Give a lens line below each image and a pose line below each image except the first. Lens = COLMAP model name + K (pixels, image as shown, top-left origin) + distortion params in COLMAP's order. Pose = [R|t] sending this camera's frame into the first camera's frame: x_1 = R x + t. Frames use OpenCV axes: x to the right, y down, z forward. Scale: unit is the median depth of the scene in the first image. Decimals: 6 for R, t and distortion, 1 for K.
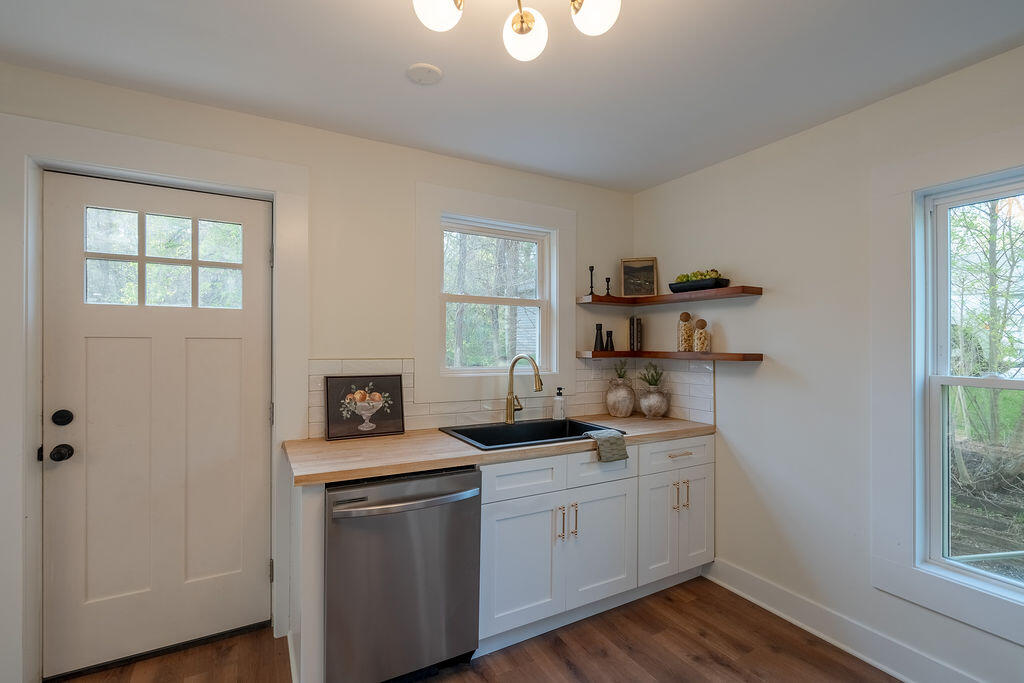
lens RADIAL K [[467.7, 0, 500.7], [0, 467.7, 340.5], [0, 0, 1]] dist [-0.016252, 0.005990]
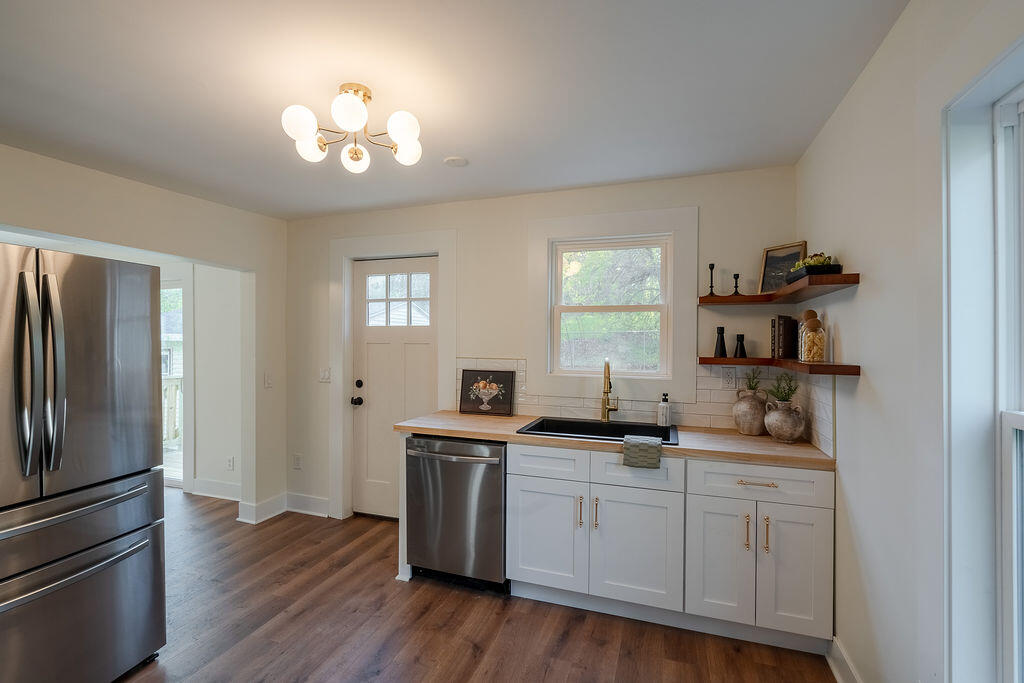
lens RADIAL K [[467.7, 0, 494.3], [0, 467.7, 340.7], [0, 0, 1]] dist [-0.016252, 0.005990]
pose [[0.649368, -0.002841, -0.760469, 0.770604], [0.001017, 0.999995, -0.002868, -0.009465], [0.760474, 0.001089, 0.649367, 0.113623]]
